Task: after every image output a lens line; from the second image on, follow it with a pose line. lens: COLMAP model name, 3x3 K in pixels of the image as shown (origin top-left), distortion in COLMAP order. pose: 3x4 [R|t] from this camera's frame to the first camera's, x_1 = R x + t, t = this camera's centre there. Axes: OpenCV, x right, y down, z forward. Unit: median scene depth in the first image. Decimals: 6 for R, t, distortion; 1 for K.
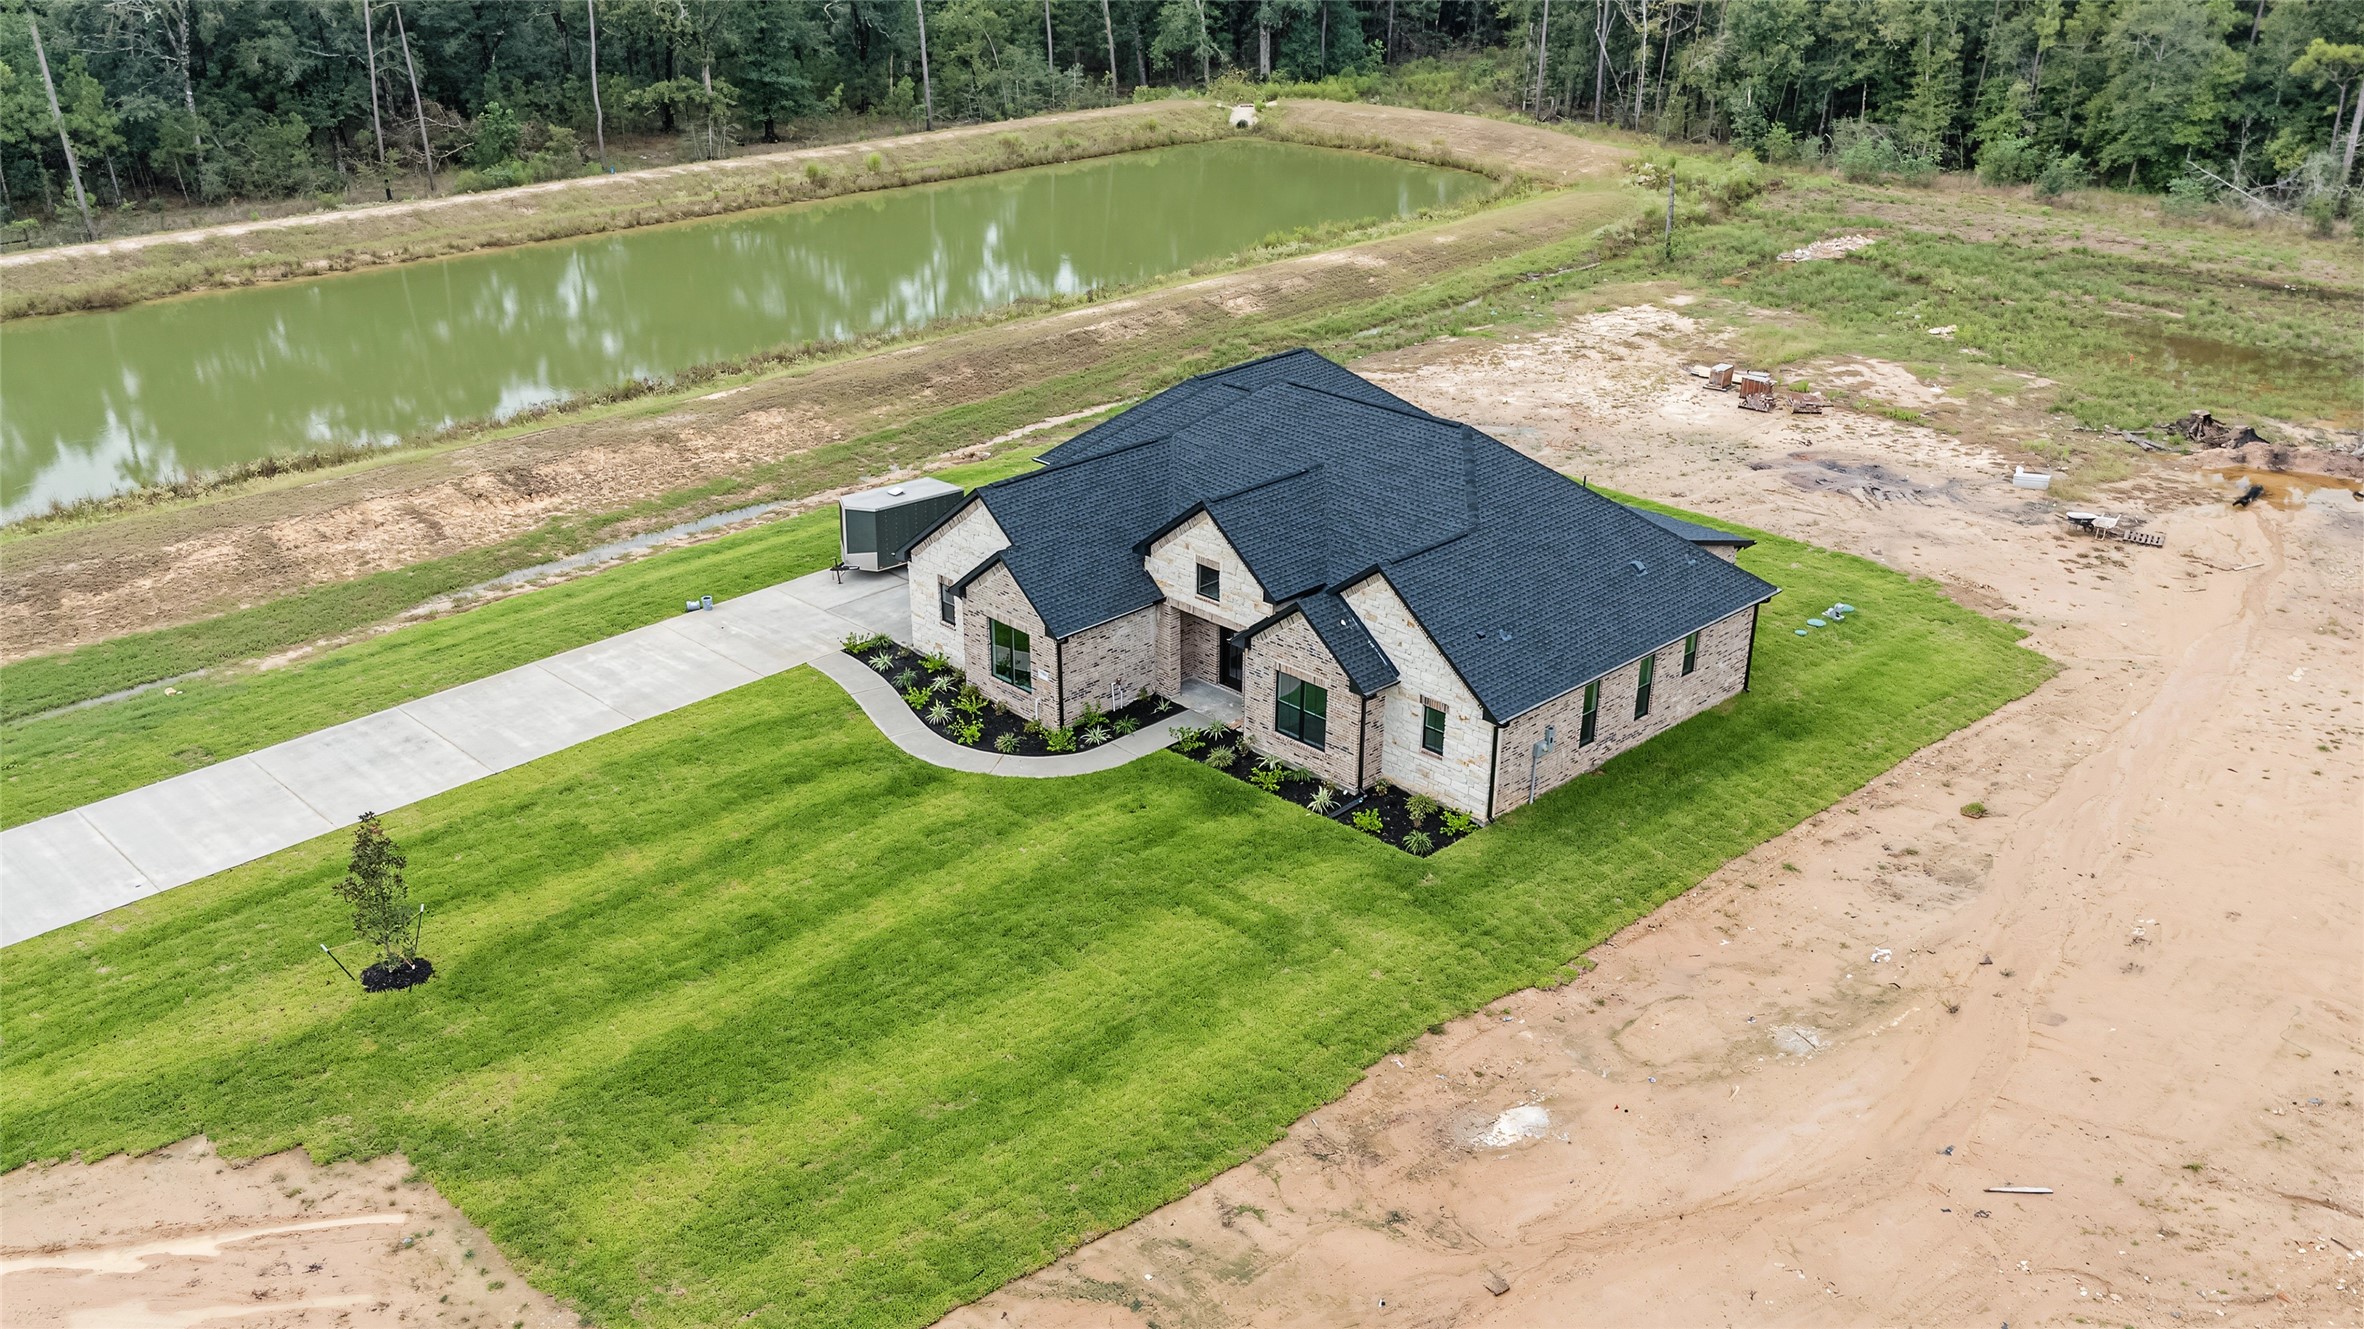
lens RADIAL K [[2029.4, 0, 1164.8], [0, 2029.4, 681.3], [0, 0, 1]] dist [0.056571, -0.032507]
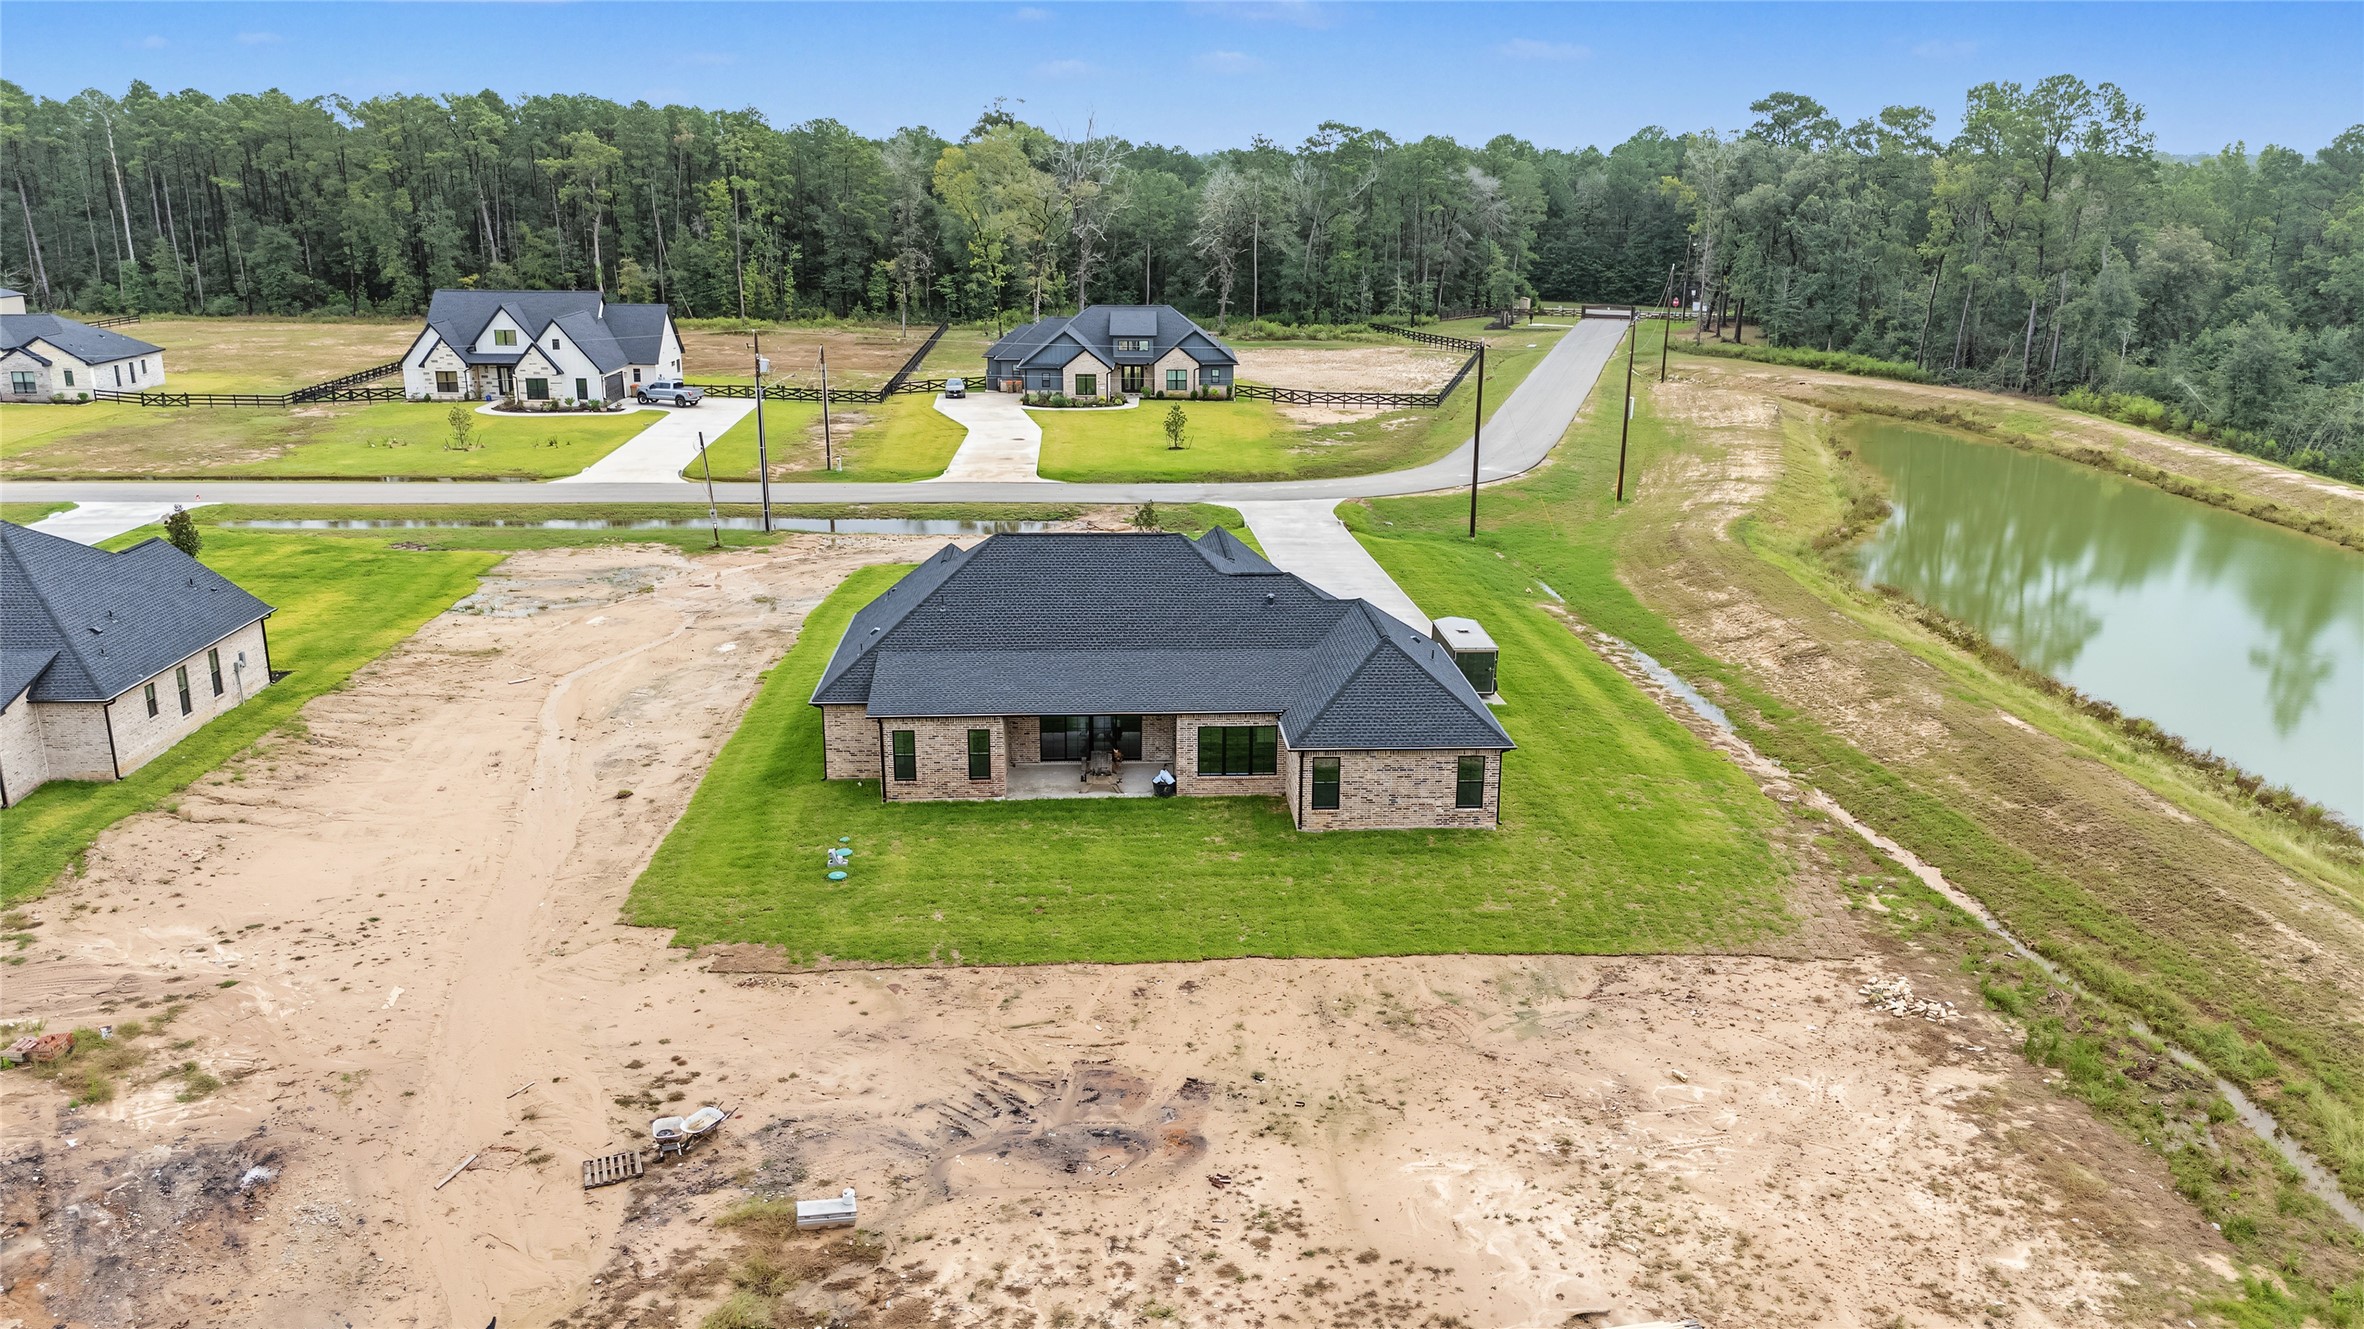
lens RADIAL K [[1743.1, 0, 1158.7], [0, 1743.1, 667.0], [0, 0, 1]] dist [0.066945, -0.063606]
pose [[-0.661214, 0.208561, -0.720624, 0.840773], [-0.309648, 0.799061, 0.515383, -0.618127], [0.683311, 0.563918, -0.463770, 1.479586]]
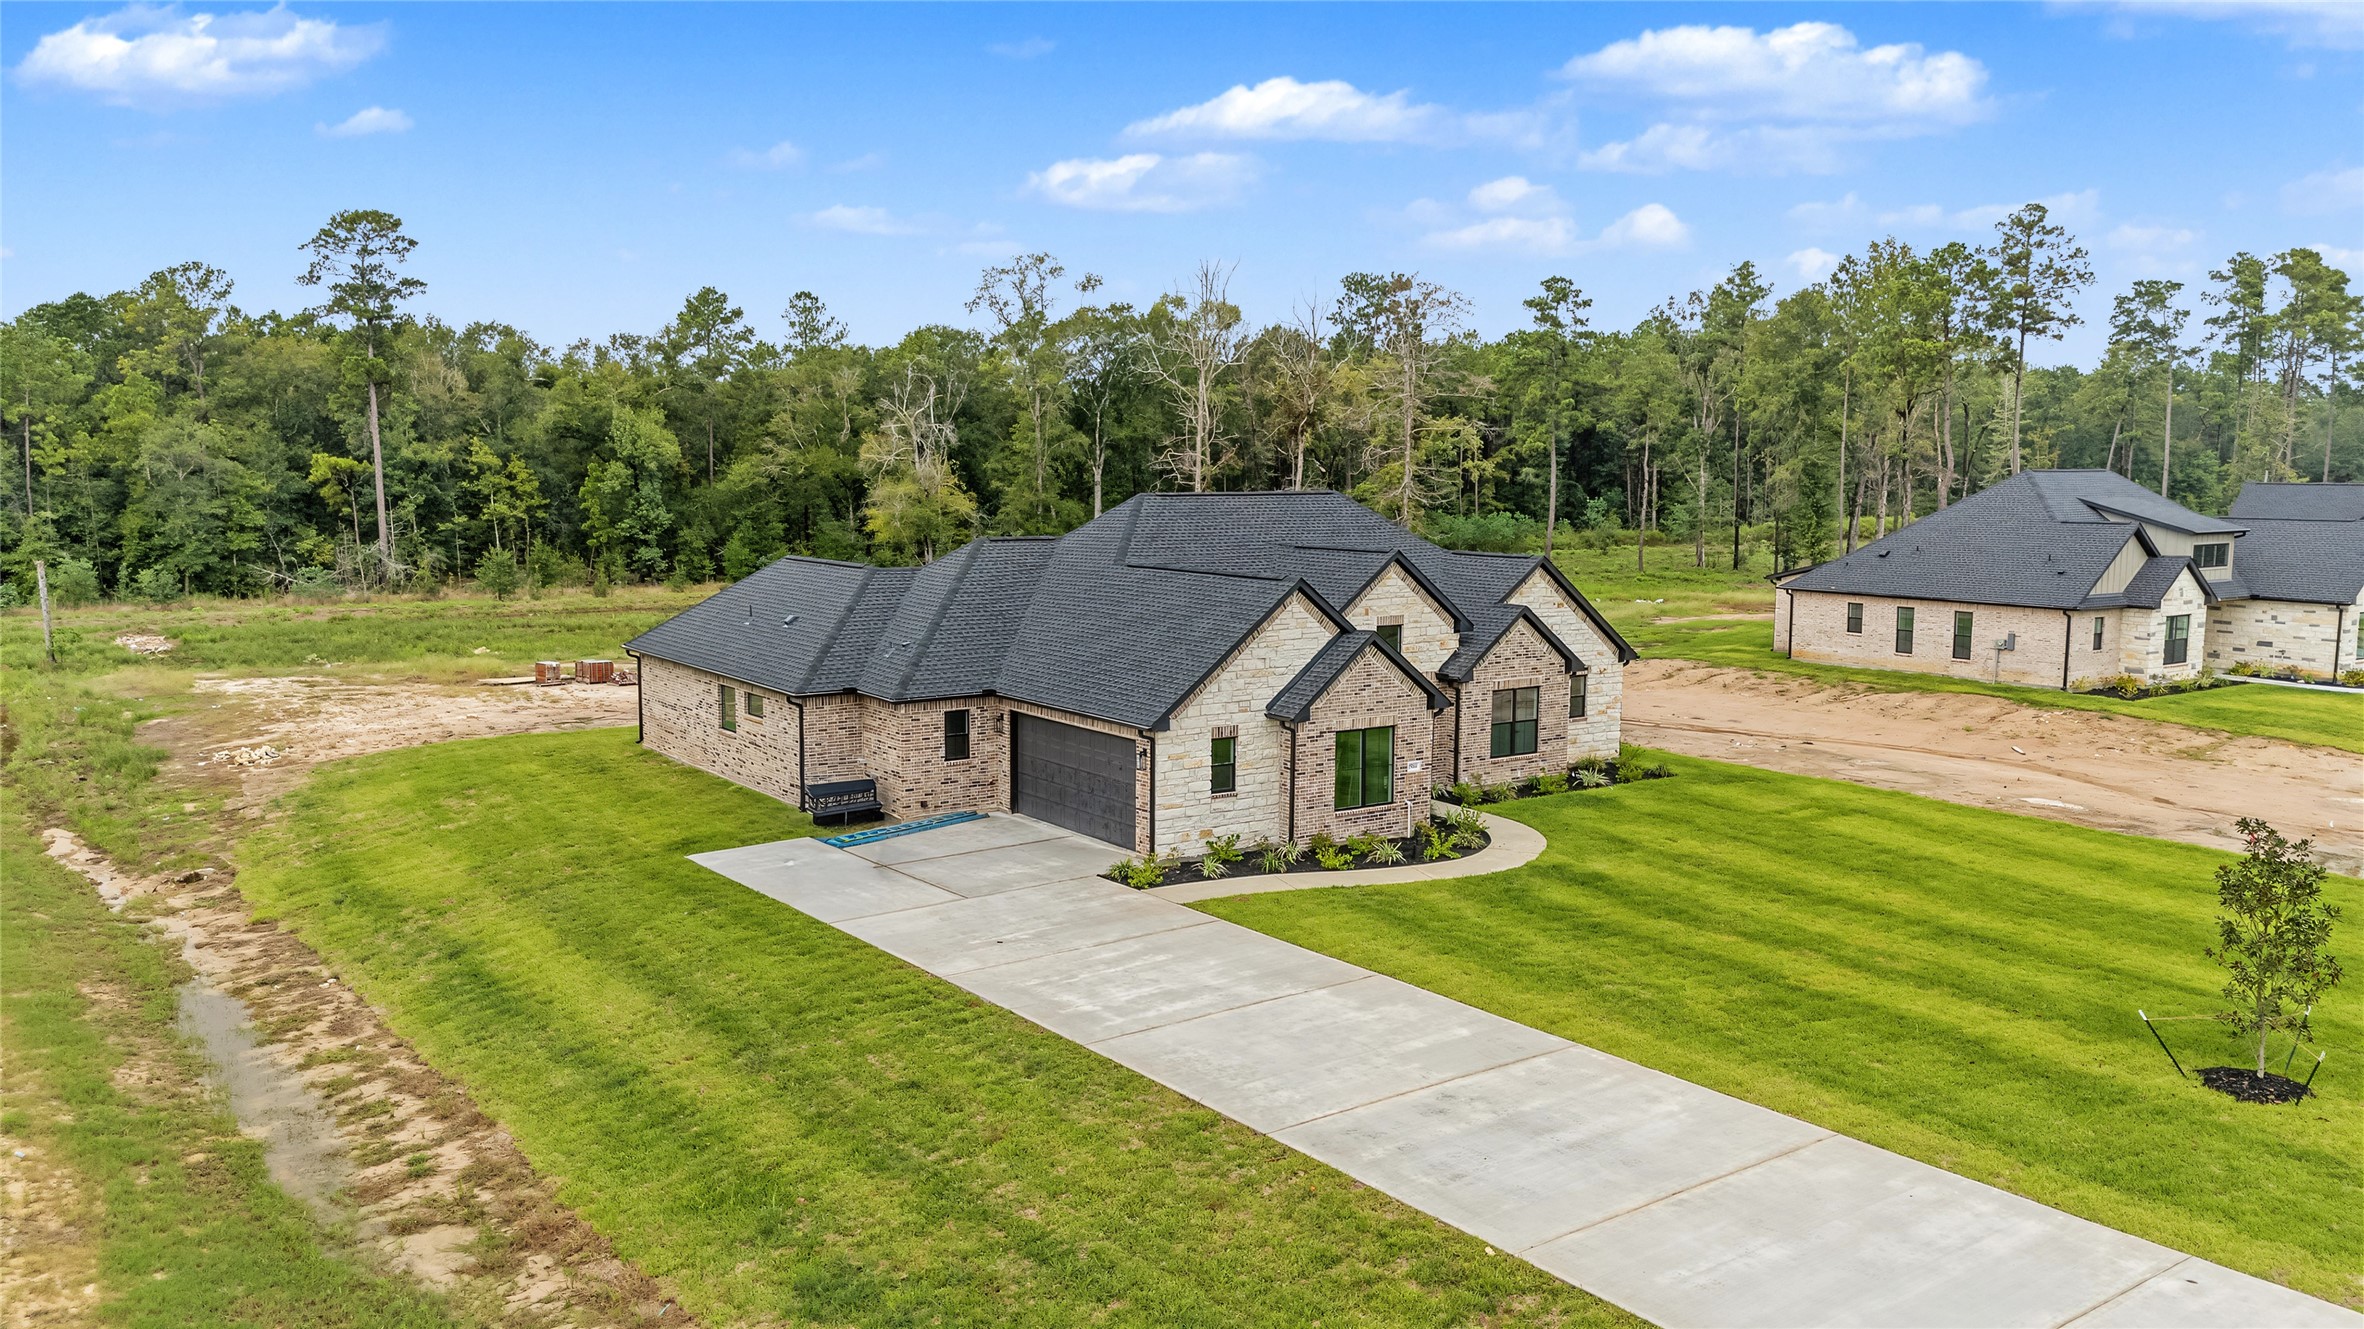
lens RADIAL K [[1743.1, 0, 1183.7], [0, 1743.1, 659.6], [0, 0, 1]] dist [0.066945, -0.063606]
pose [[0.146181, -0.108877, 0.983248, -0.691286], [0.401535, 0.914898, 0.041611, -0.099798], [-0.904102, 0.388725, 0.177458, 0.828753]]
